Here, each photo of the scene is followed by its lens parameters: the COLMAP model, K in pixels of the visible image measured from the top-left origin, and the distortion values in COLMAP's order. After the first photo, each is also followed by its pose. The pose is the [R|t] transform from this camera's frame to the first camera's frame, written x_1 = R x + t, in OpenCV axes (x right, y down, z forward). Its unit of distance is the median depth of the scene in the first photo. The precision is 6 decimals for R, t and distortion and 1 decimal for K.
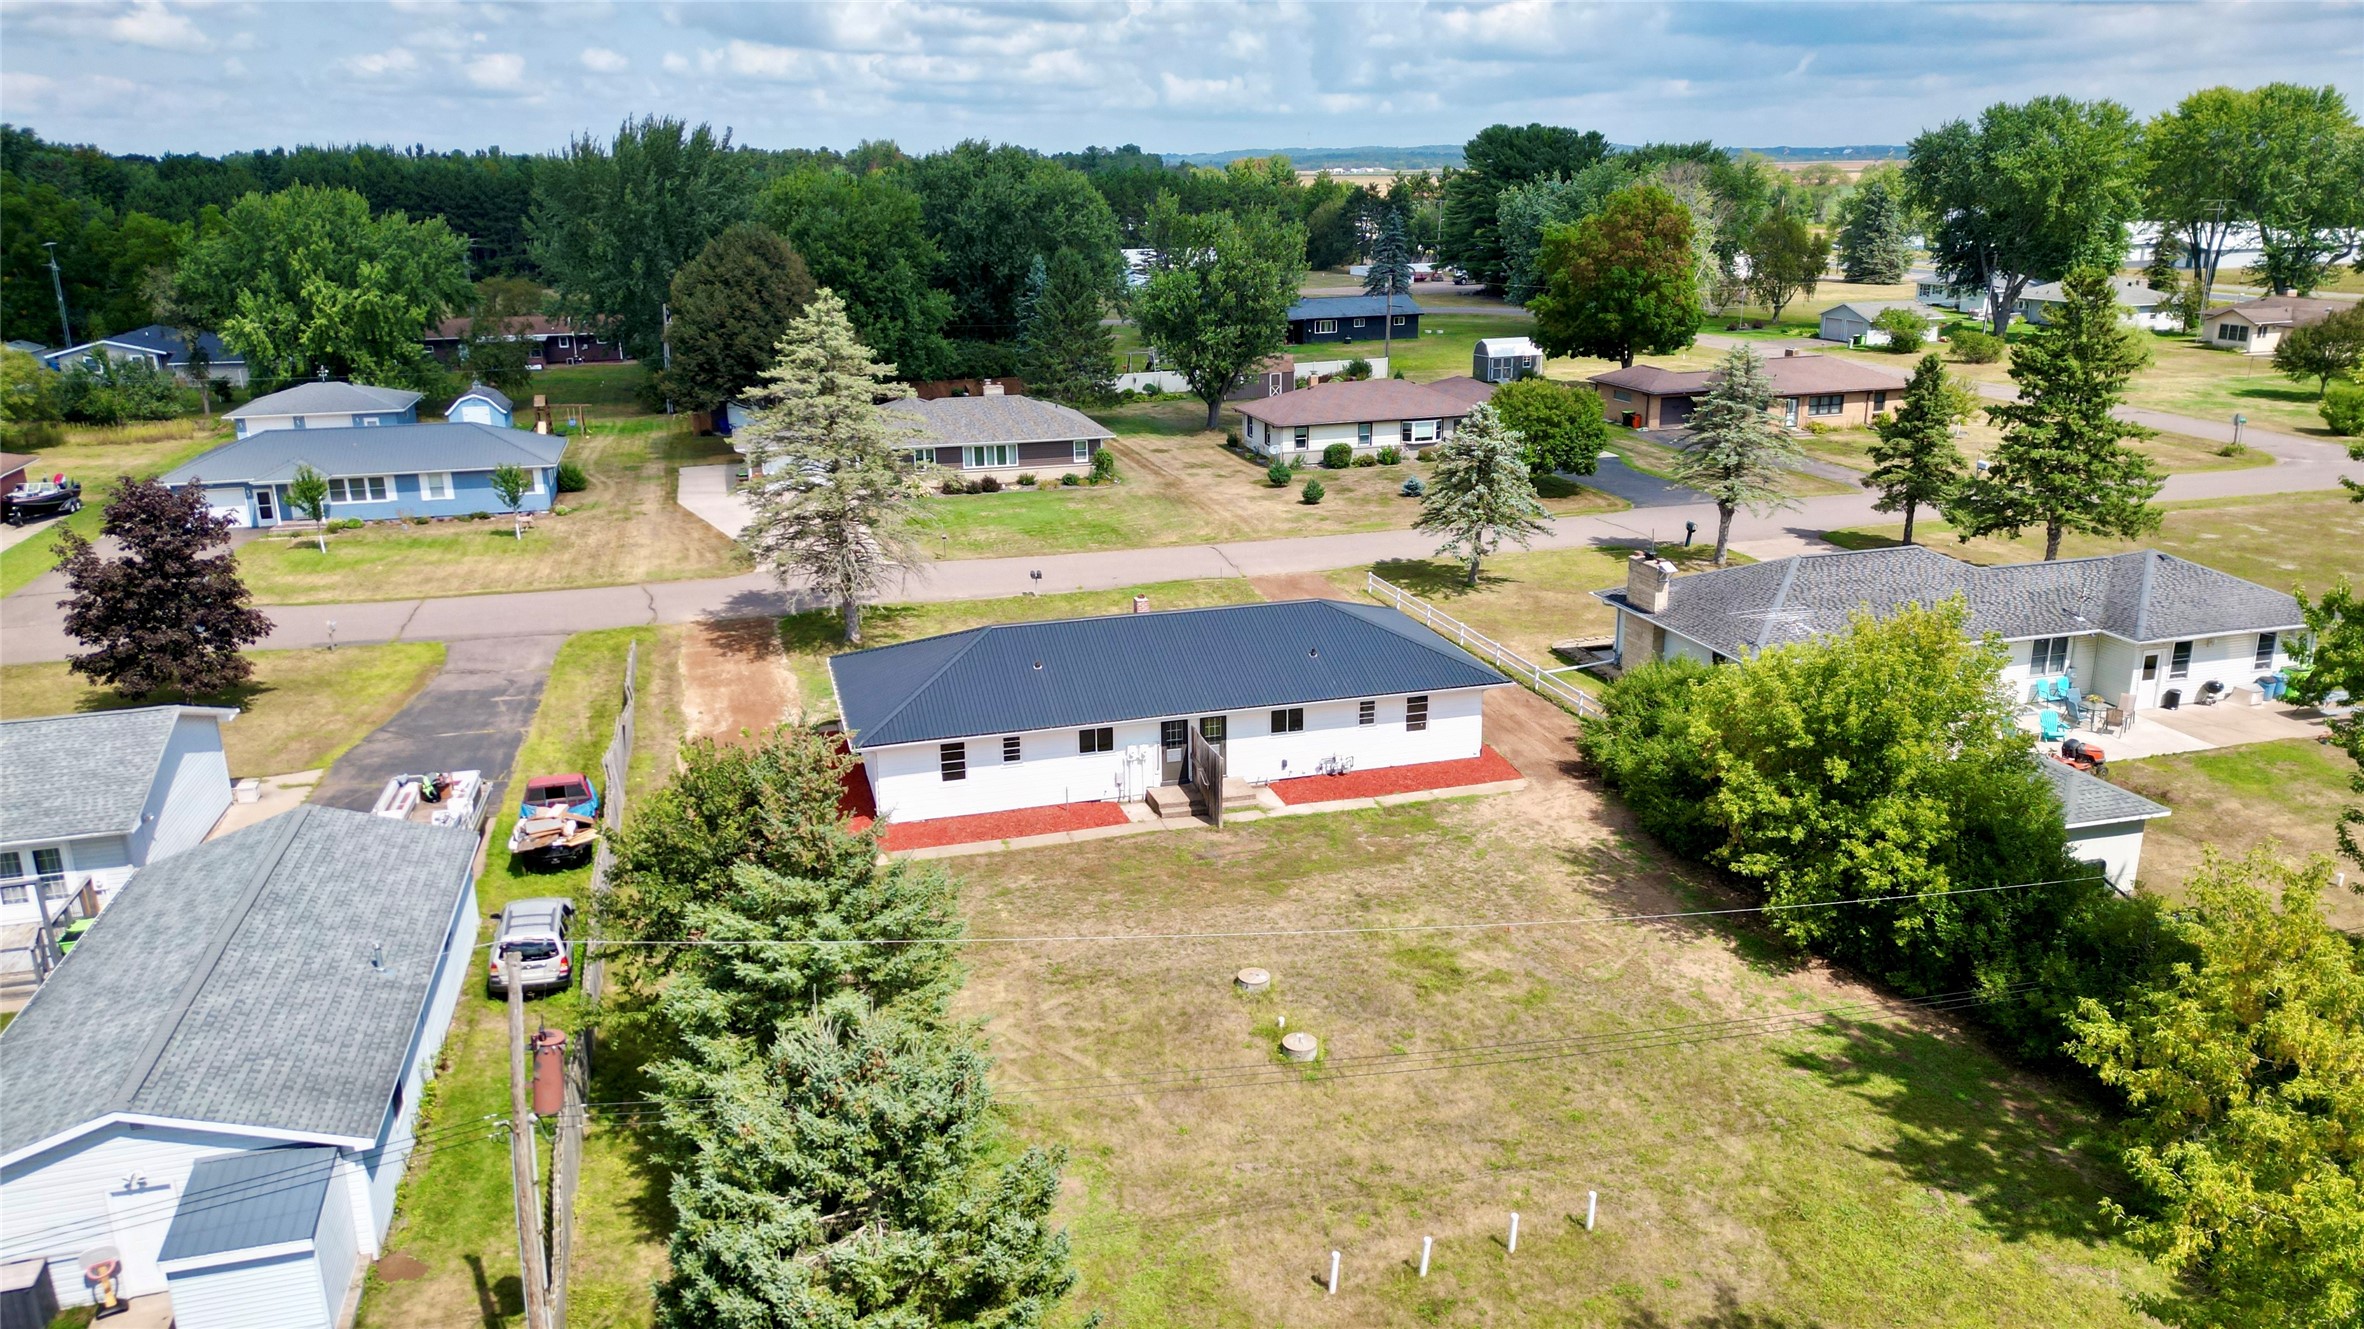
lens RADIAL K [[1635.9, 0, 1173.6], [0, 1635.9, 670.3], [0, 0, 1]] dist [0.061882, -0.054945]
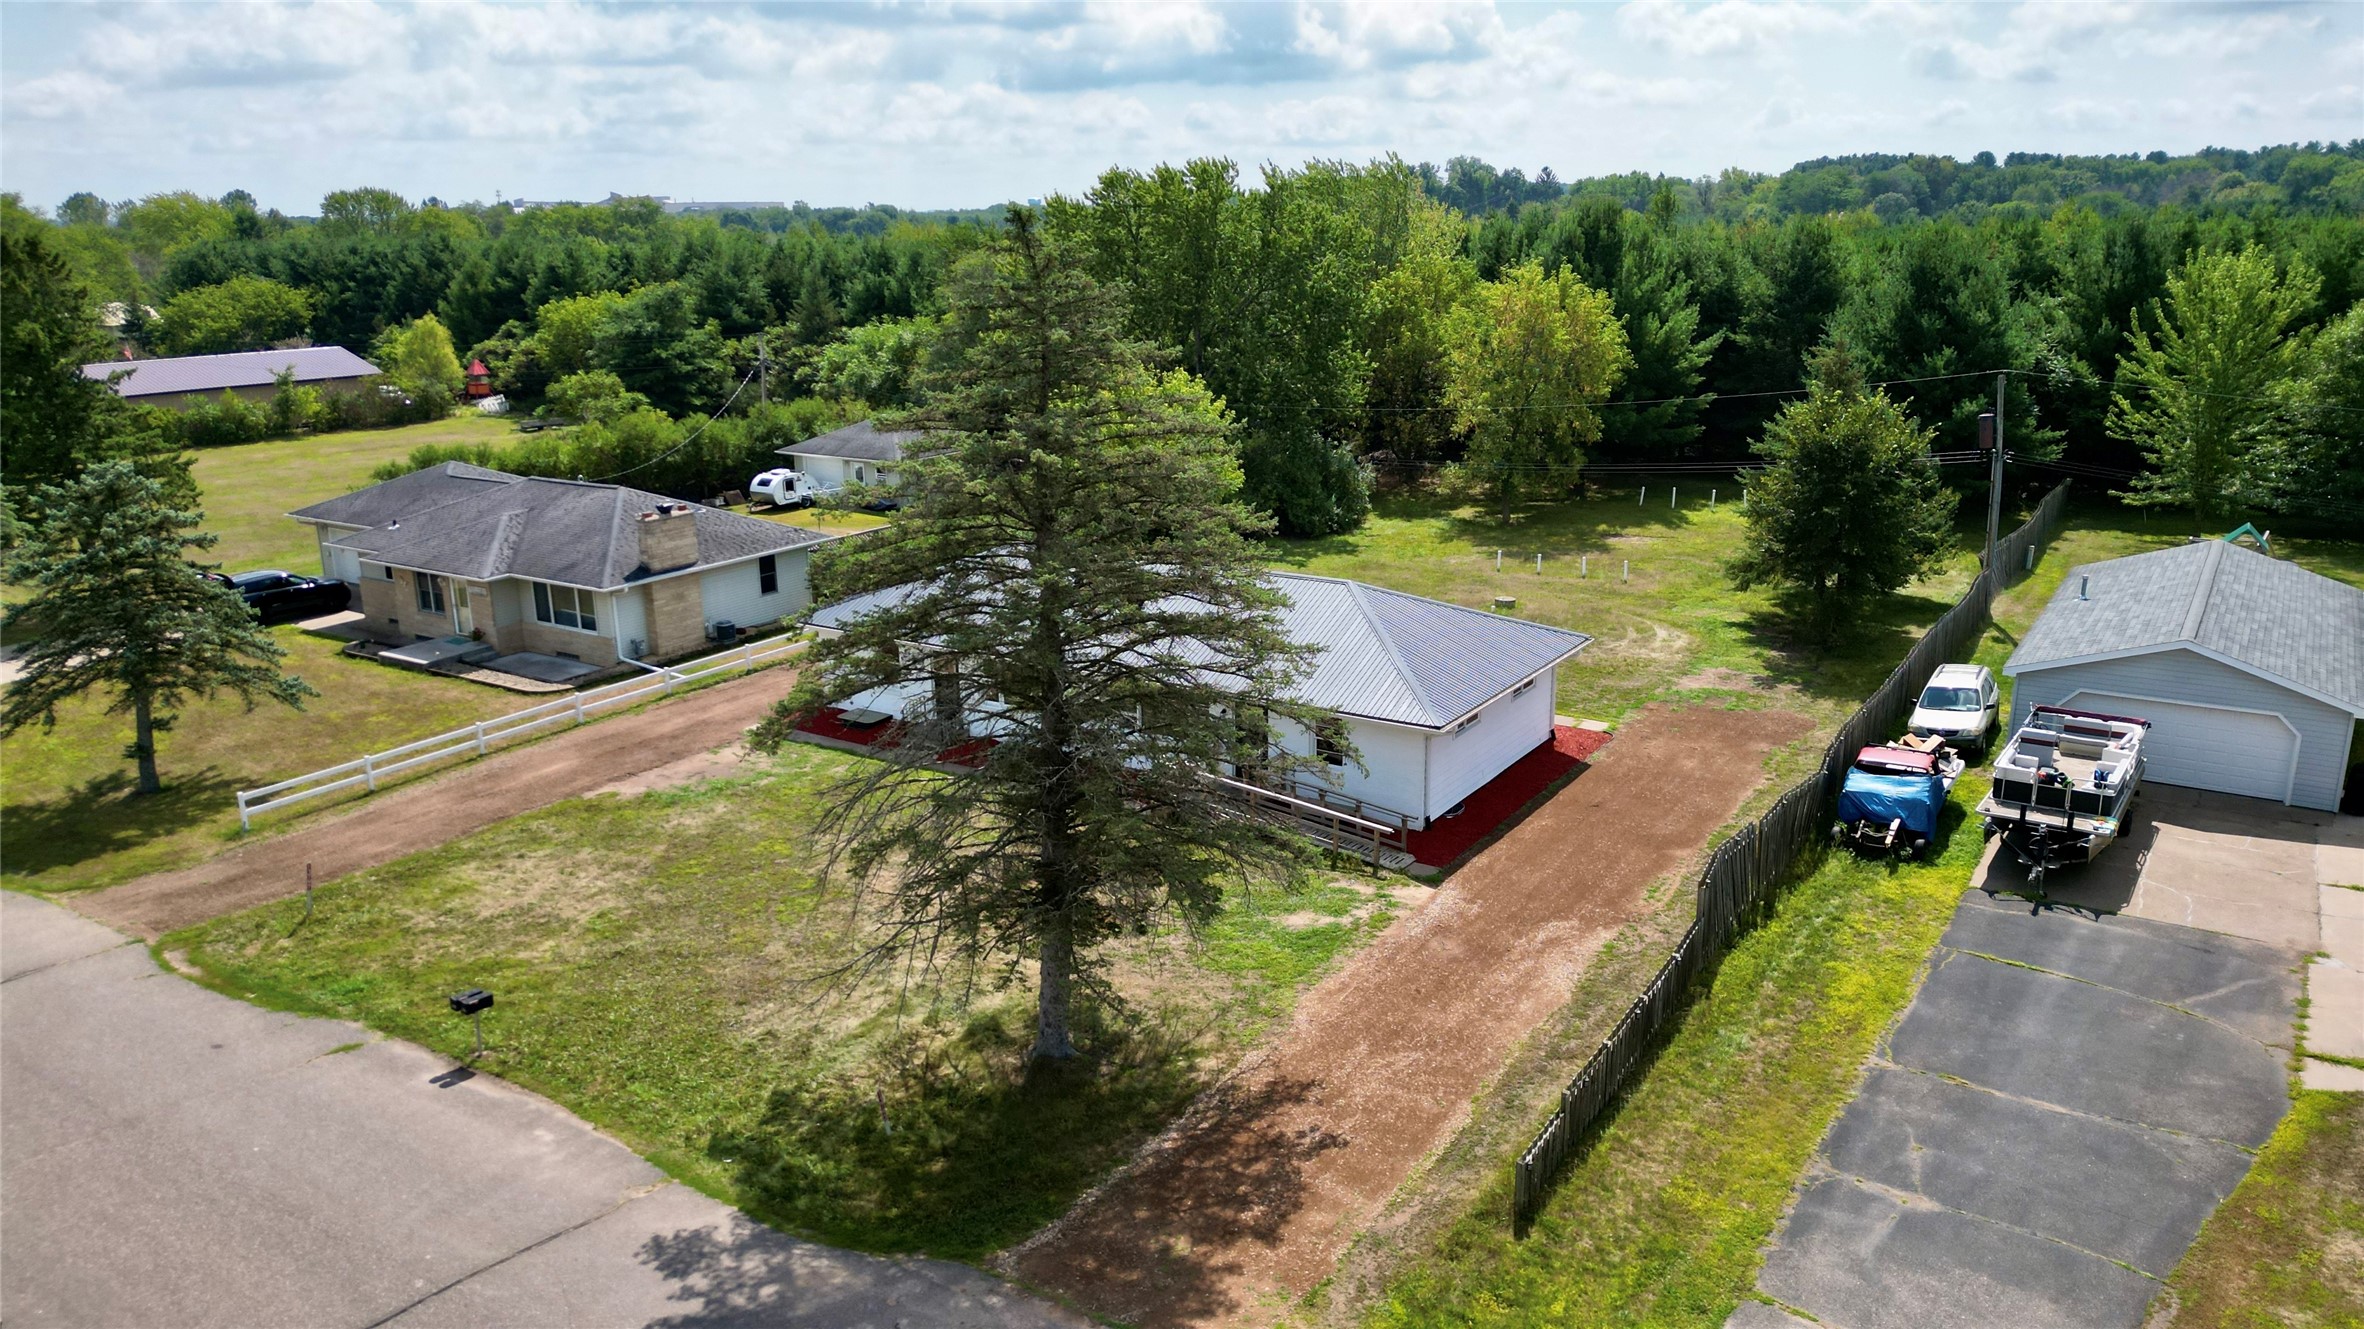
lens RADIAL K [[1655.3, 0, 1182.0], [0, 1655.3, 664.5], [0, 0, 1]] dist [0.063127, -0.052817]
pose [[-0.665755, -0.171558, 0.726181, -0.539890], [0.241593, 0.871226, 0.427314, -0.295455], [-0.705977, 0.459927, -0.538576, 1.235935]]
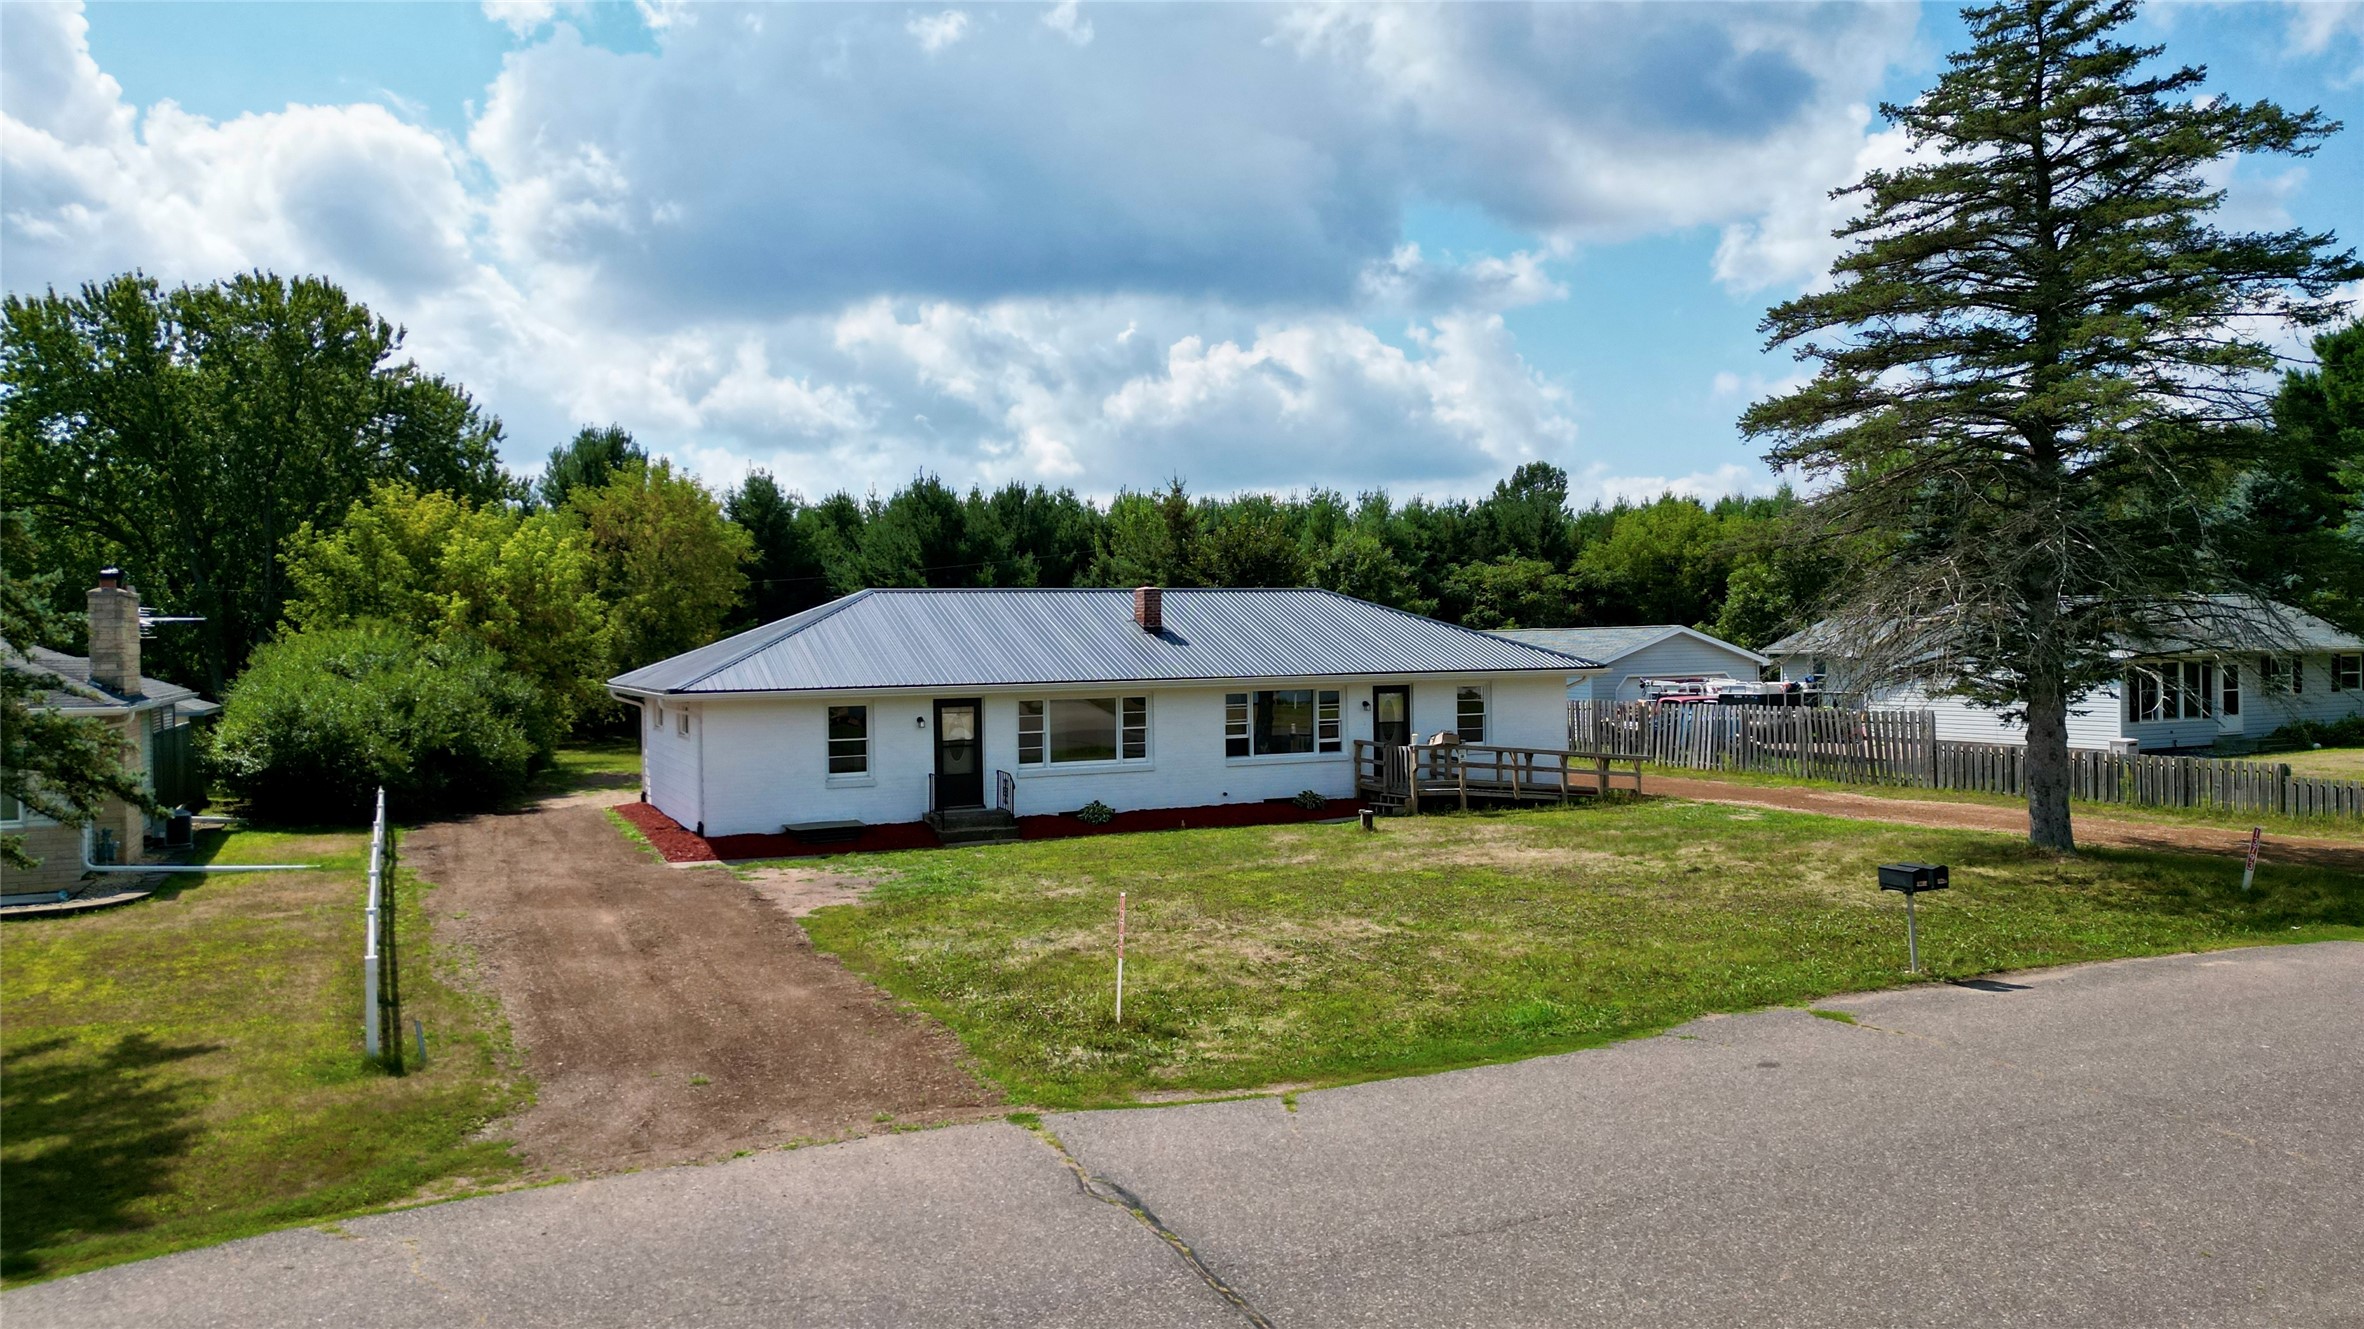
lens RADIAL K [[1635.9, 0, 1173.6], [0, 1635.9, 670.3], [0, 0, 1]] dist [0.061882, -0.054945]
pose [[-0.985428, 0.033968, -0.166665, 0.067523], [-0.019265, 0.951262, 0.307783, -0.183065], [0.168996, 0.306508, -0.936746, 1.394142]]
